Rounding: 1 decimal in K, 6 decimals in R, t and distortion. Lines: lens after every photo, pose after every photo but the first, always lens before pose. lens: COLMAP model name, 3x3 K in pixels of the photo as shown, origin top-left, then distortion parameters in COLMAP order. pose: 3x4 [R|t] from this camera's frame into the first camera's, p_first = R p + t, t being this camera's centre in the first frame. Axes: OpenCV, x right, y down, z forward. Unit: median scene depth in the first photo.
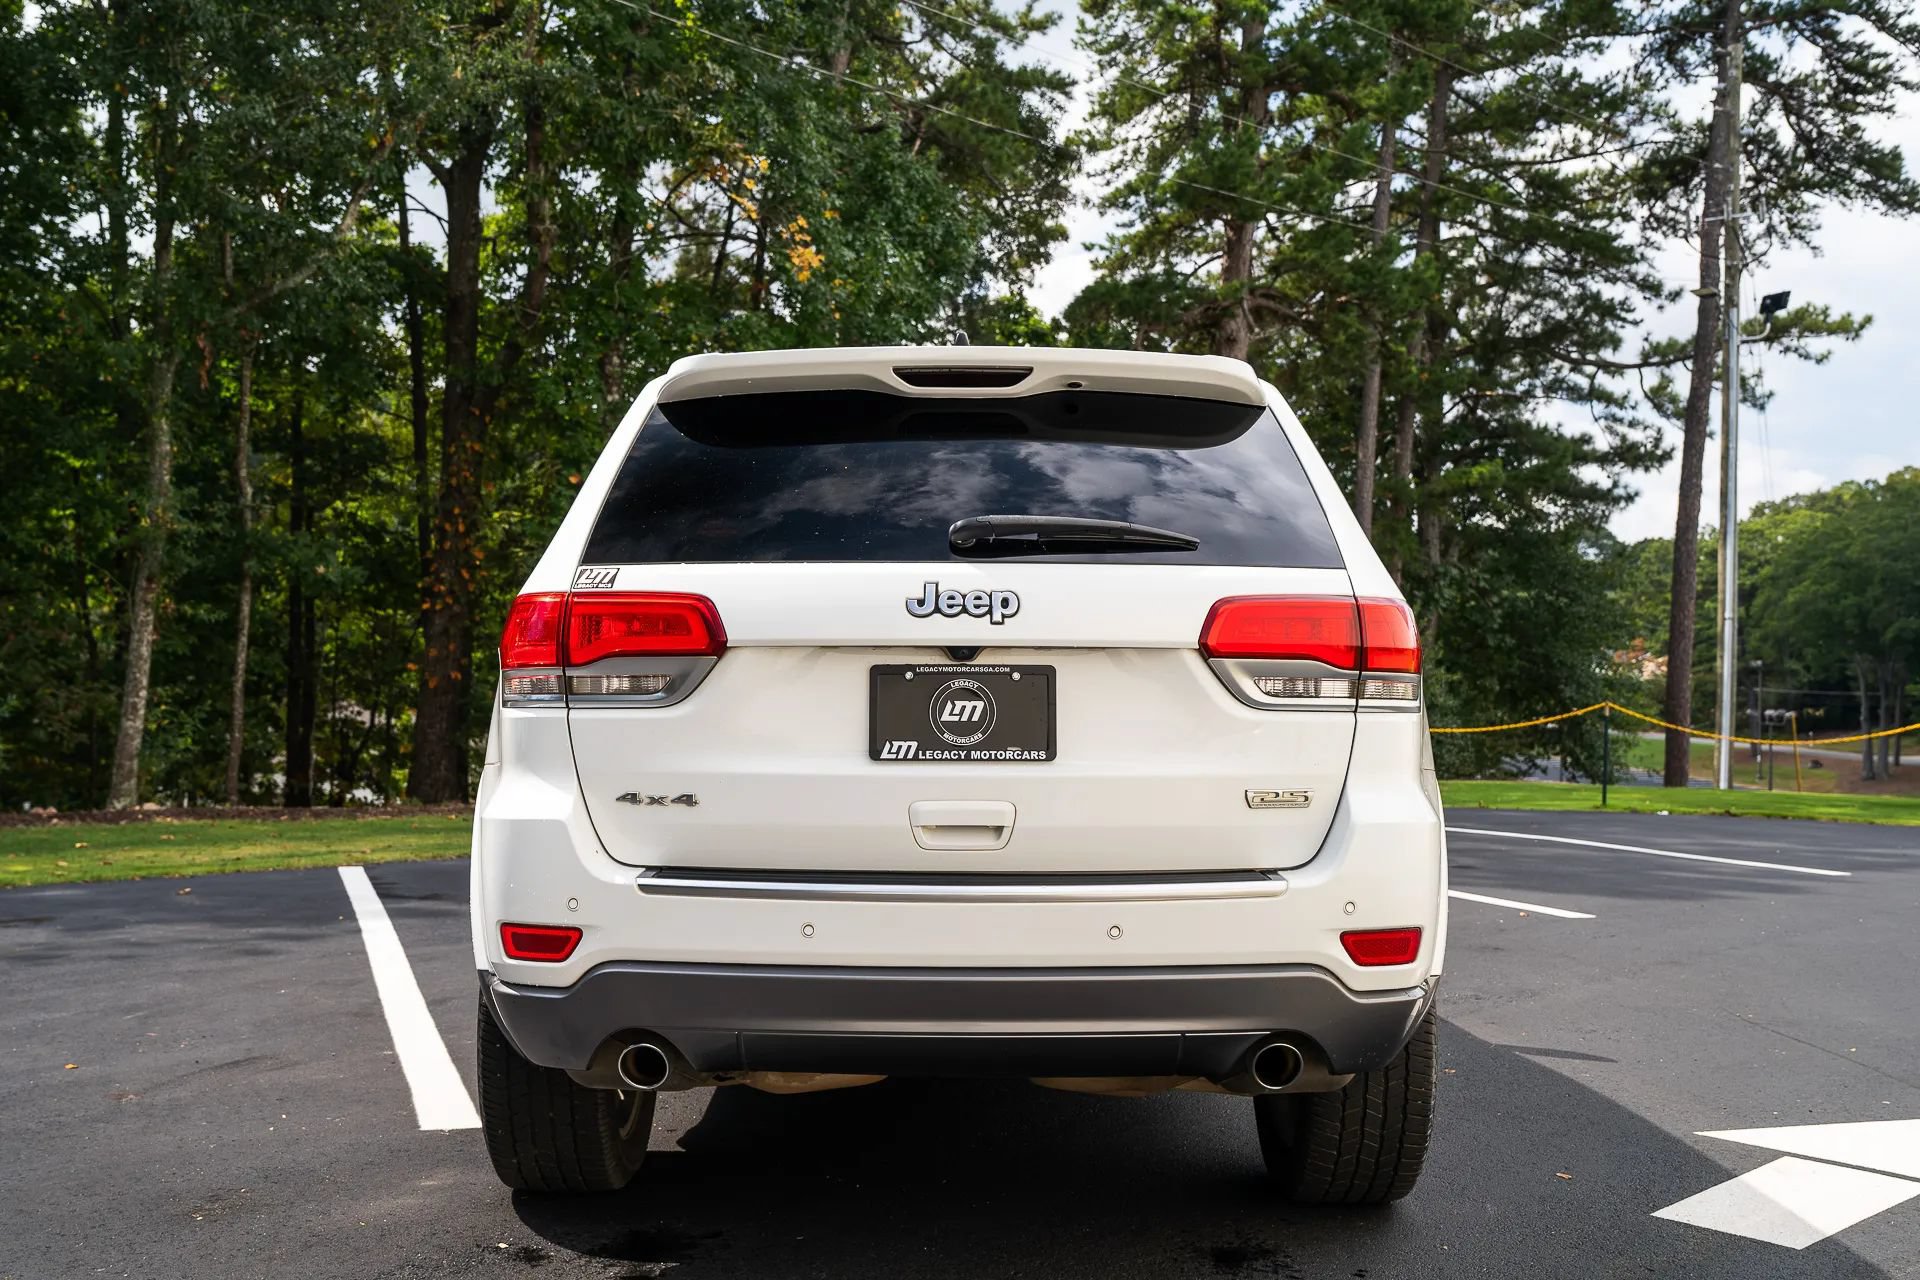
lens RADIAL K [[1903.1, 0, 946.6], [0, 1903.1, 649.1], [0, 0, 1]] dist [0.005409, 0.108185]
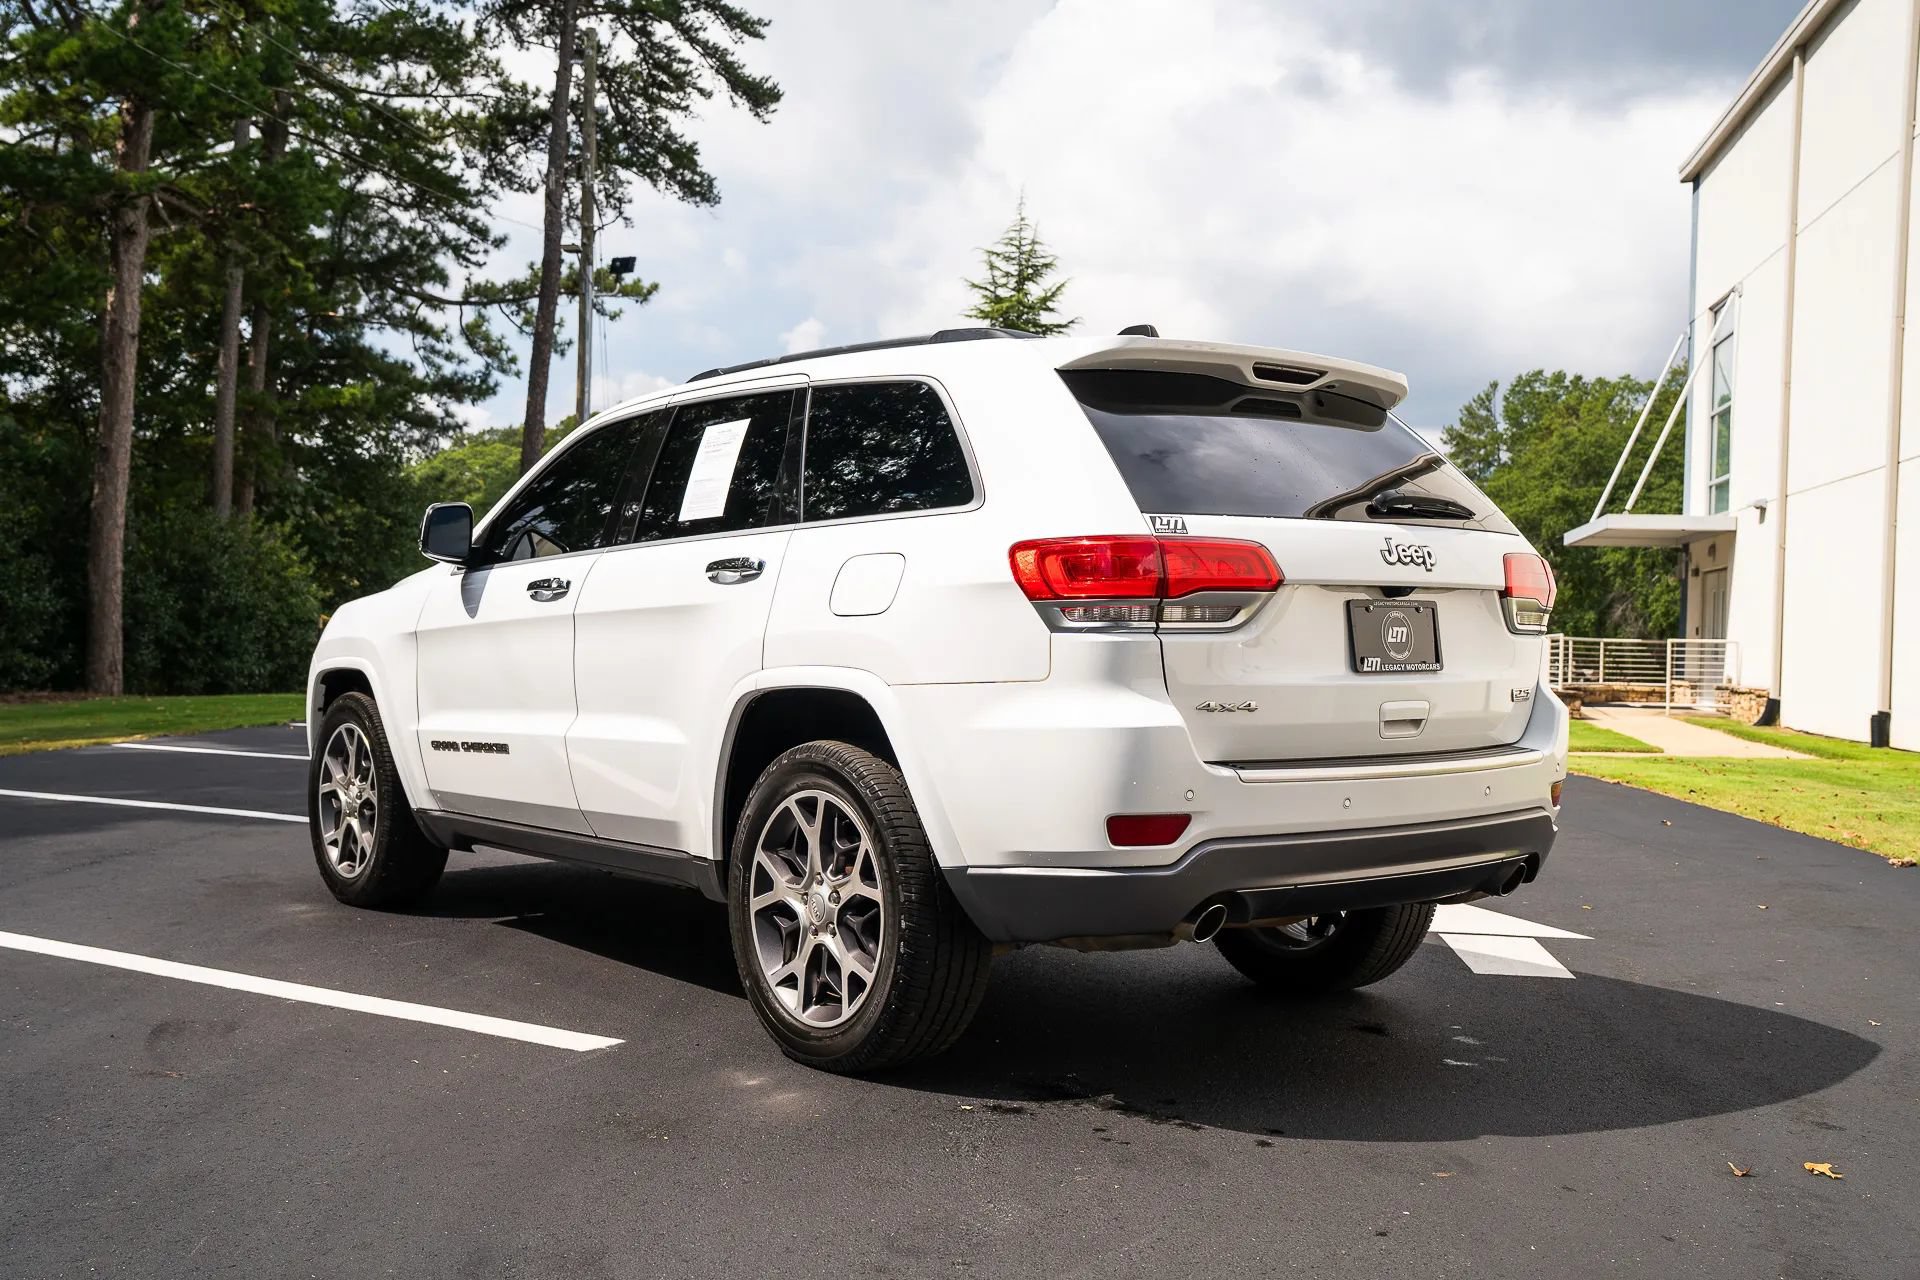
lens RADIAL K [[1861.1, 0, 960.0], [0, 1861.1, 640.0], [0, 0, 1]] dist [-0.011032, 0.125171]
pose [[0.774335, -0.003956, 0.632763, -0.094245], [-0.021178, 0.999258, 0.032163, 0.000063], [-0.632421, -0.038306, 0.773677, 0.016260]]
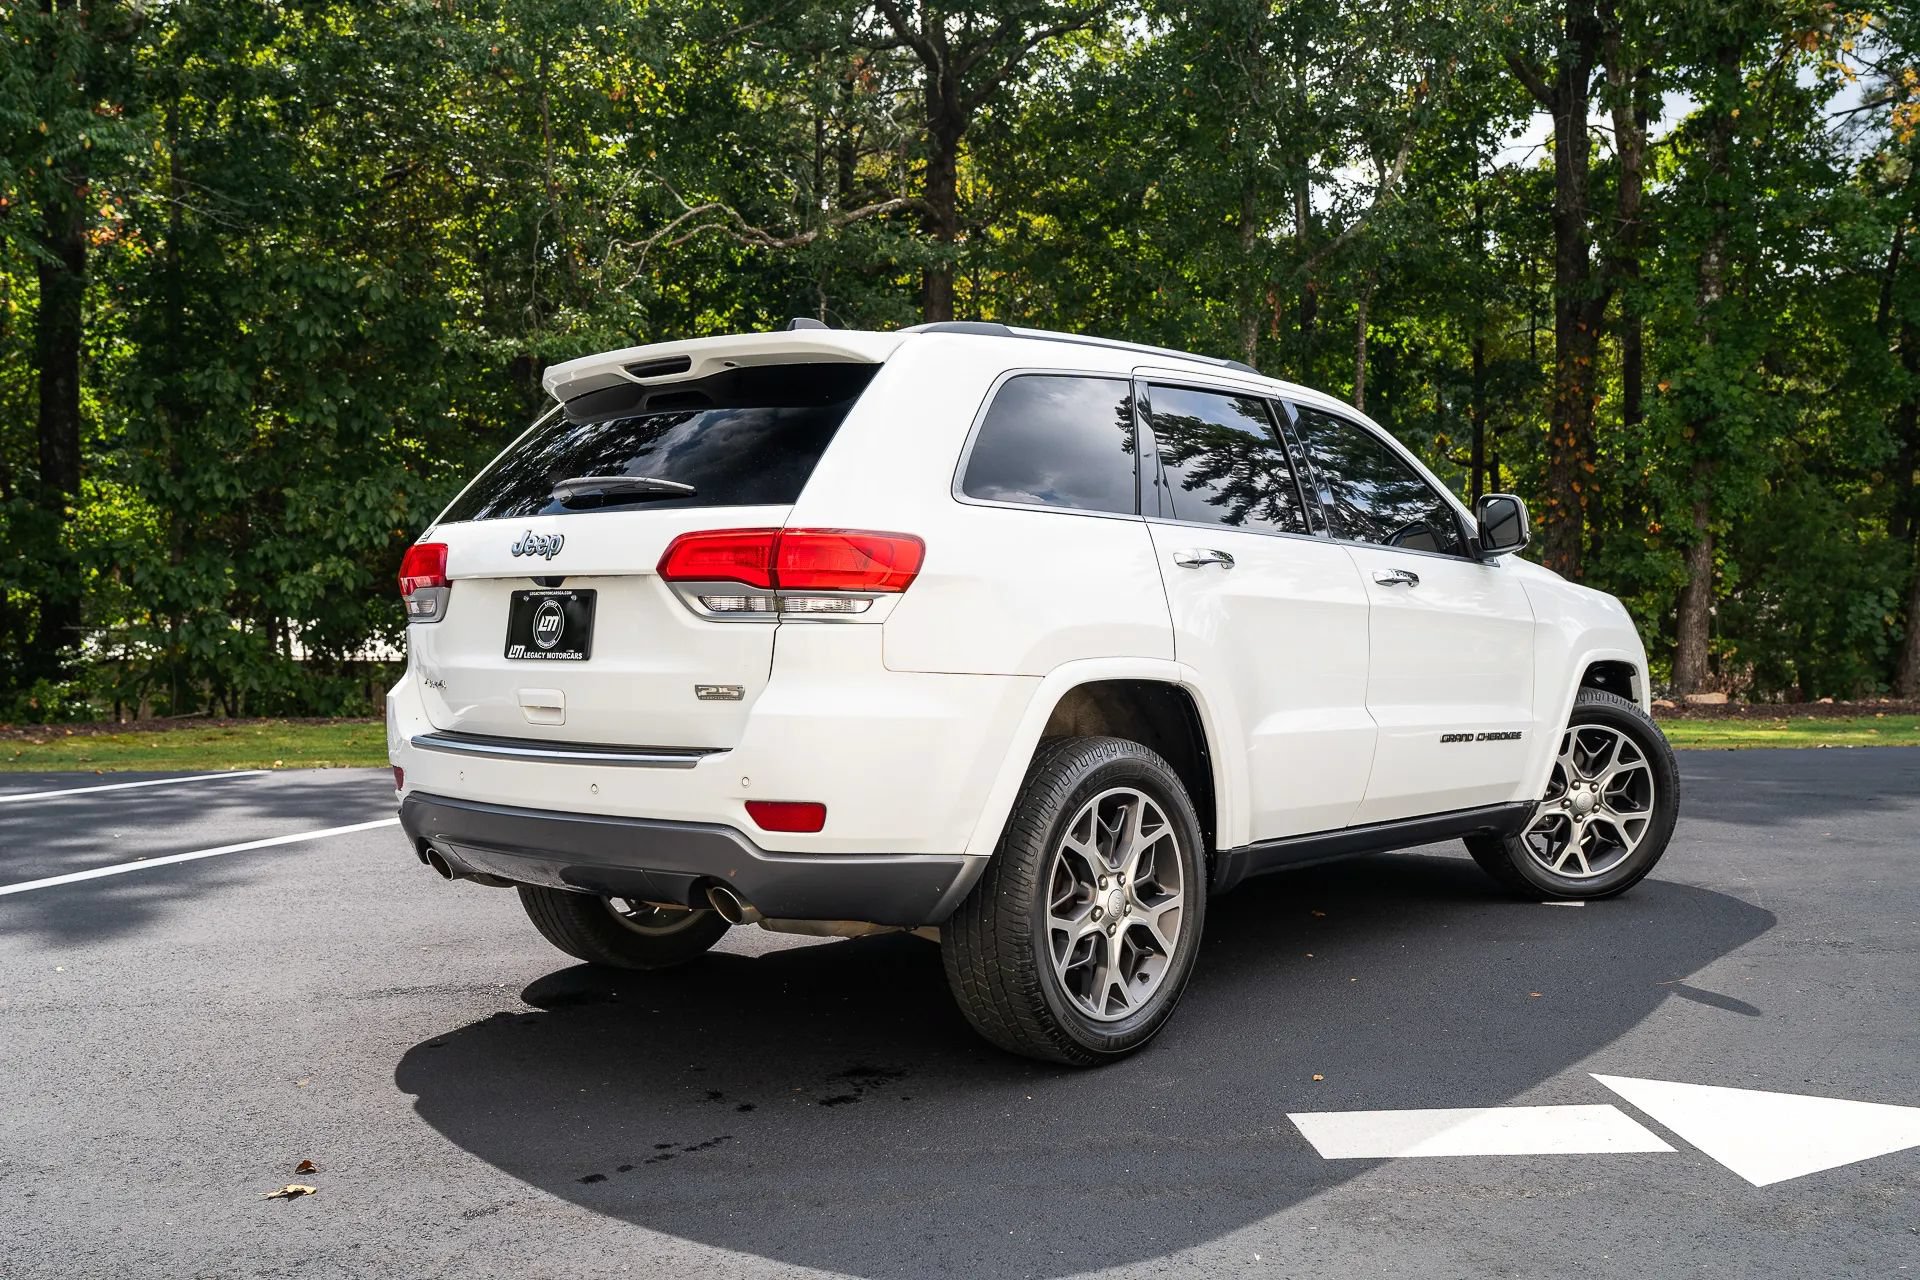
lens RADIAL K [[1861.1, 0, 960.0], [0, 1861.1, 640.0], [0, 0, 1]] dist [-0.011032, 0.125171]
pose [[0.760444, 0.004296, -0.649389, 0.097710], [0.023402, 0.999147, 0.034015, 0.000494], [0.648982, -0.041064, 0.759695, 0.015432]]
